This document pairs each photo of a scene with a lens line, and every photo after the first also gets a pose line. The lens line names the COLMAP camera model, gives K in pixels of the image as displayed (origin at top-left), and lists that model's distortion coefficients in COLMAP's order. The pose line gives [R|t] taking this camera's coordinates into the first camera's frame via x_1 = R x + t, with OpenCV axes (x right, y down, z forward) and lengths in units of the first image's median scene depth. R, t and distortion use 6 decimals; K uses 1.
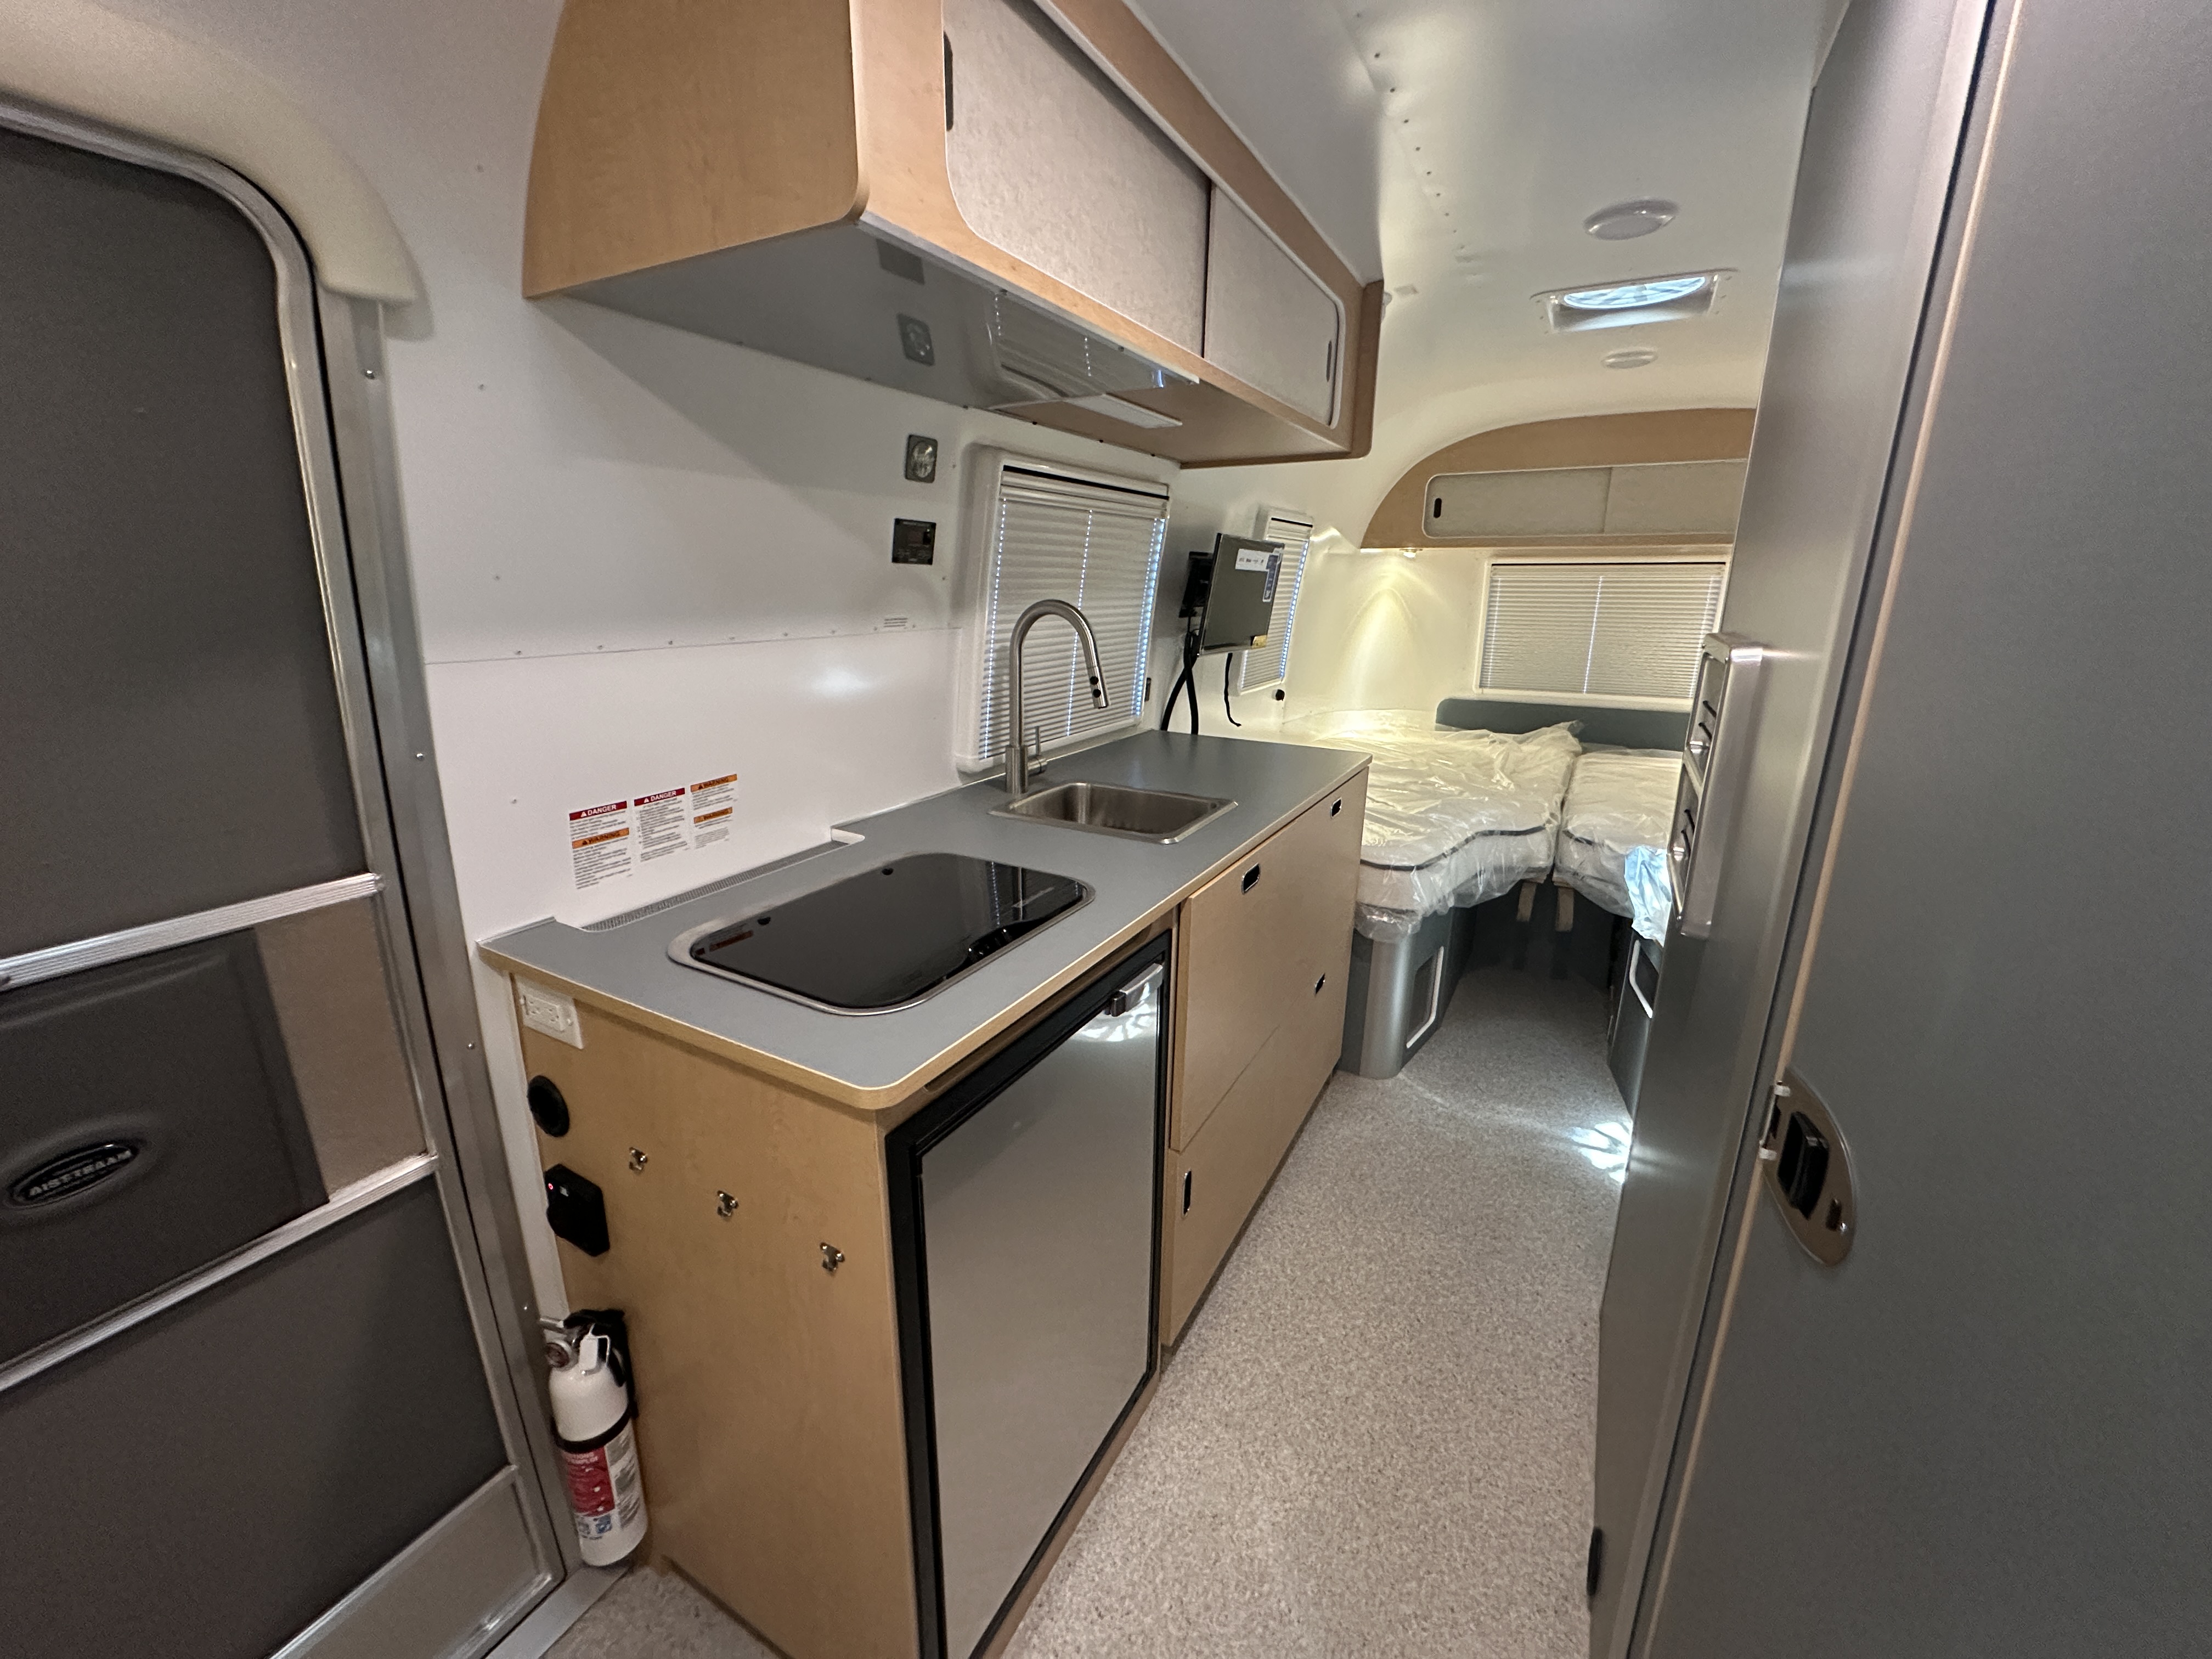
lens RADIAL K [[891.8, 0, 1106.0], [0, 891.8, 829.5], [0, 0, 1]] dist [-0.001489, 0.000117]
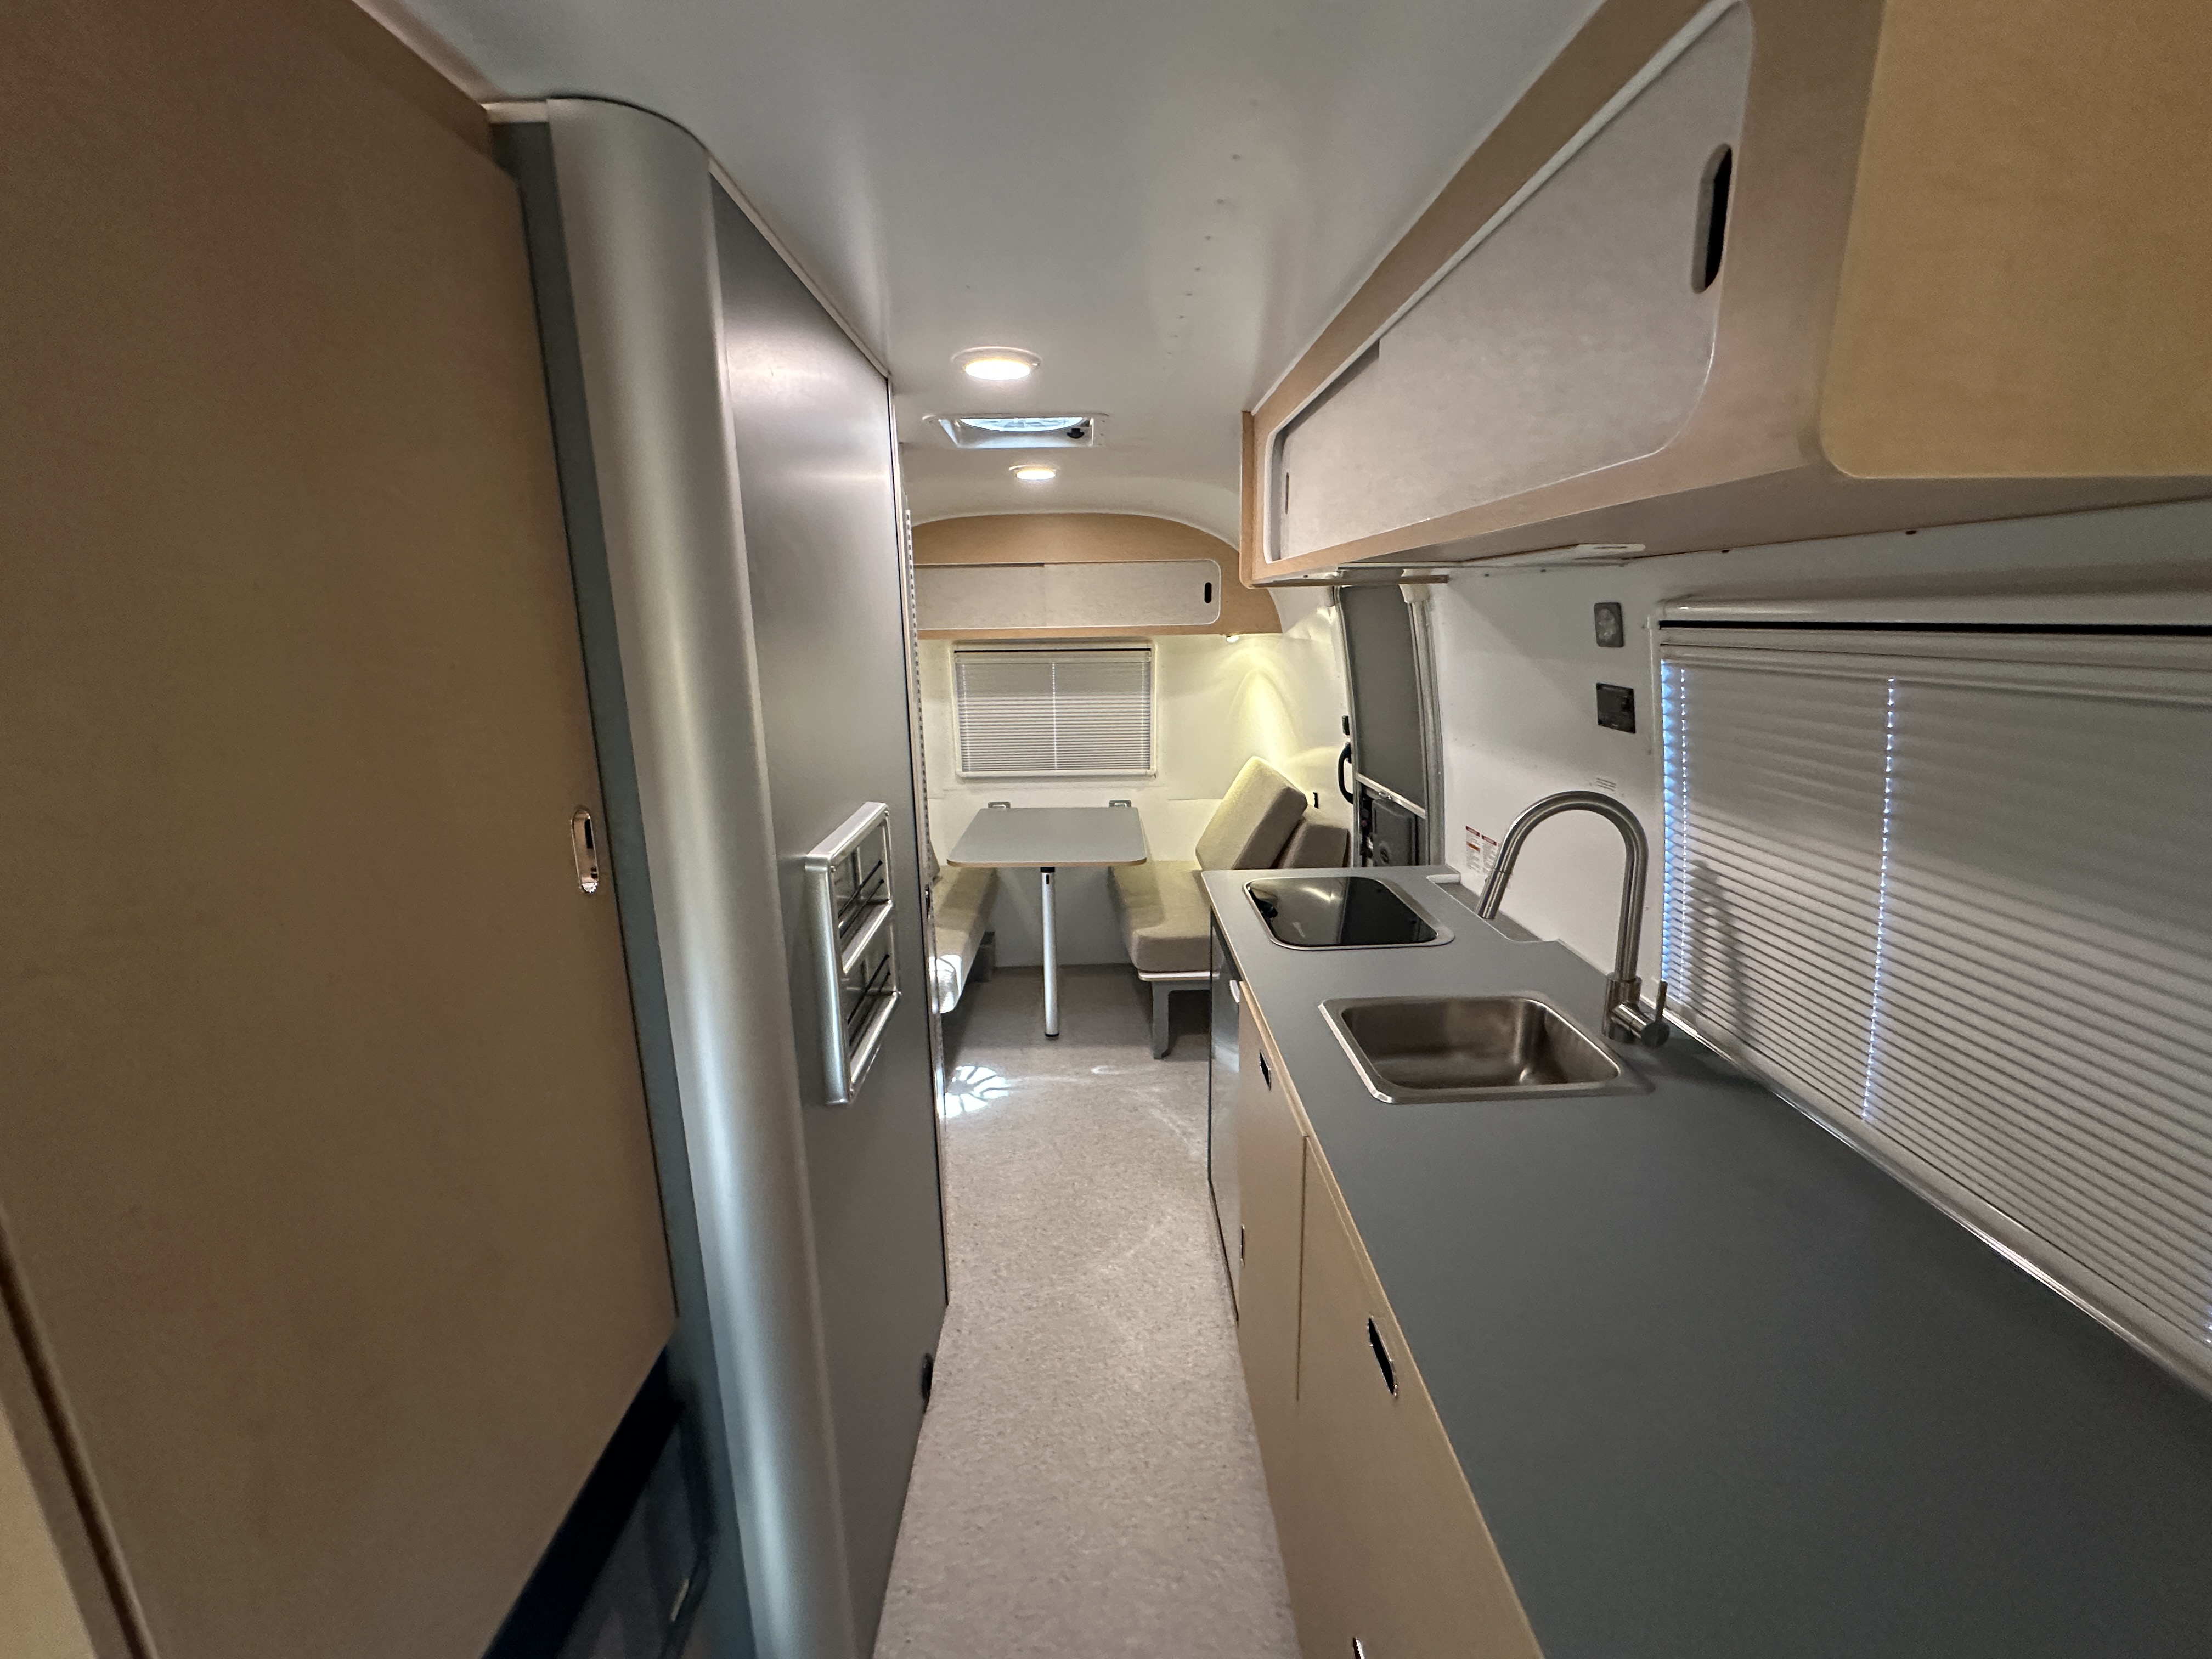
lens RADIAL K [[891.8, 0, 1106.0], [0, 891.8, 829.5], [0, 0, 1]] dist [-0.001489, 0.000117]
pose [[-0.867203, 0.123022, -0.482518, 0.498471], [-0.123016, 0.886039, 0.446993, -0.387040], [0.482520, 0.446991, -0.753242, 1.035972]]
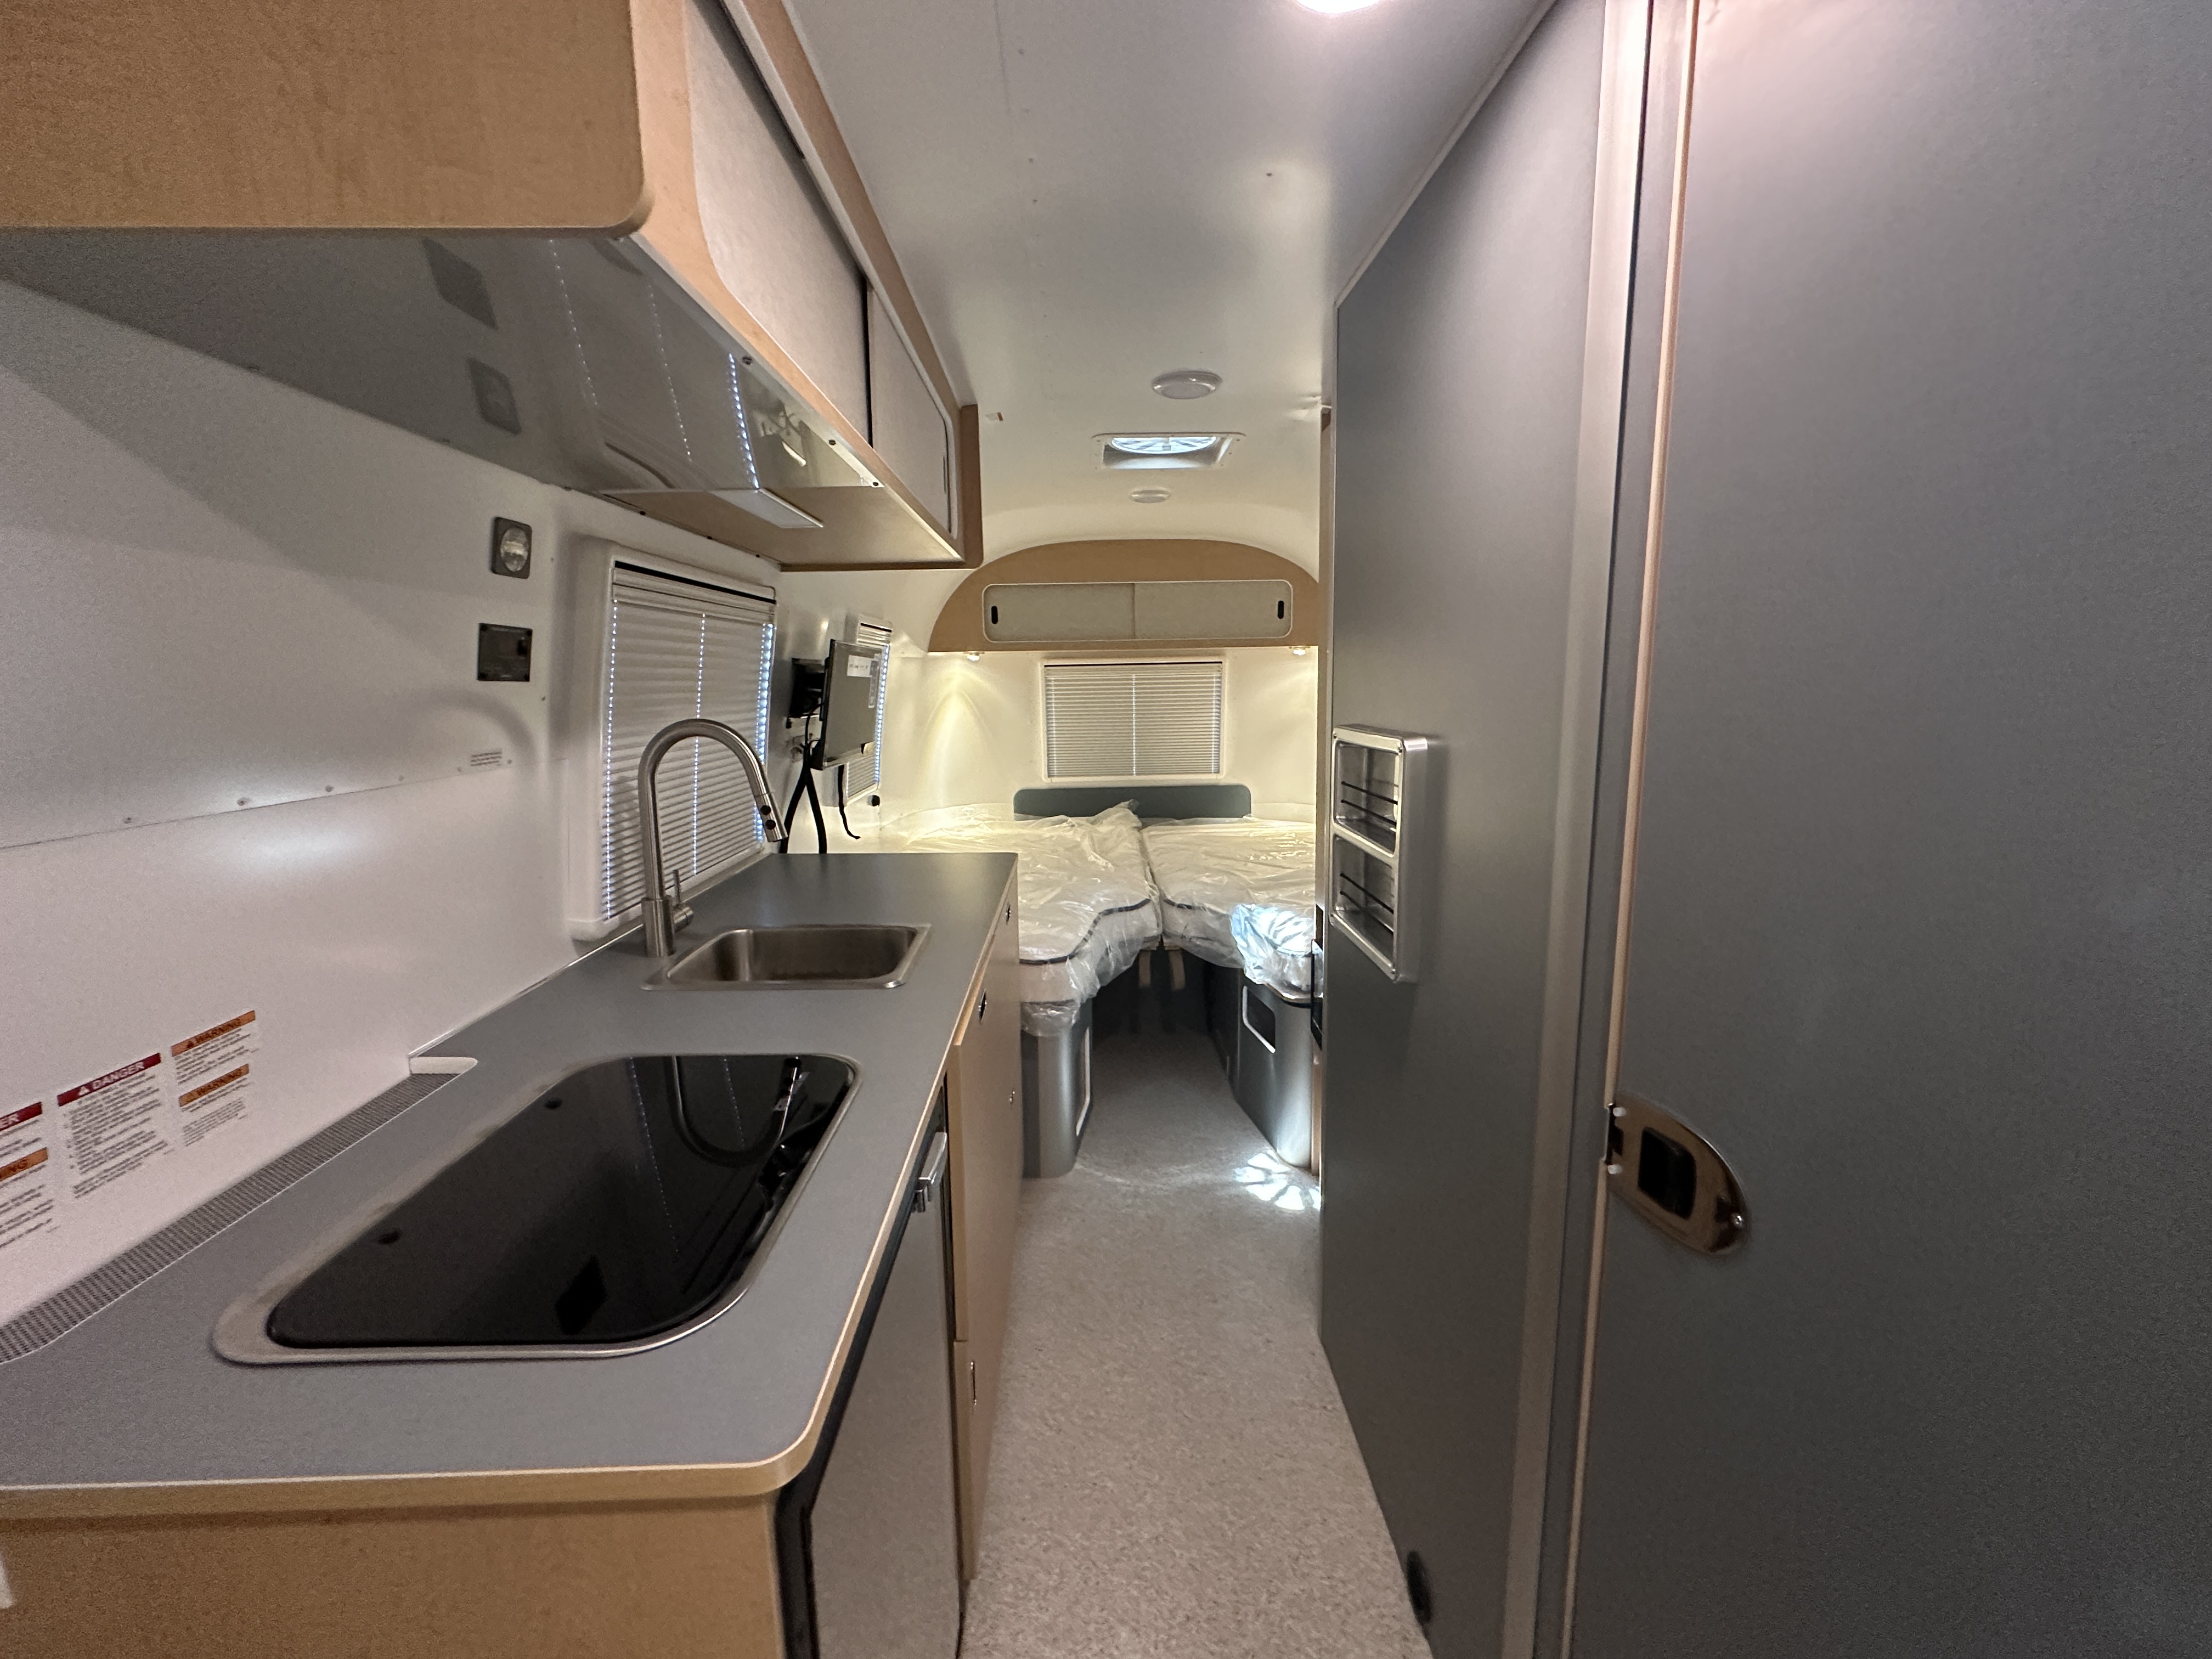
lens RADIAL K [[889.6, 0, 1106.0], [0, 889.6, 829.5], [0, 0, 1]] dist [-0.000424, 0.000984]
pose [[0.860626, -0.103666, 0.498573, -0.115546], [0.155167, 0.985887, -0.062855, -0.033003], [-0.485021, 0.131457, 0.864566, 0.081084]]
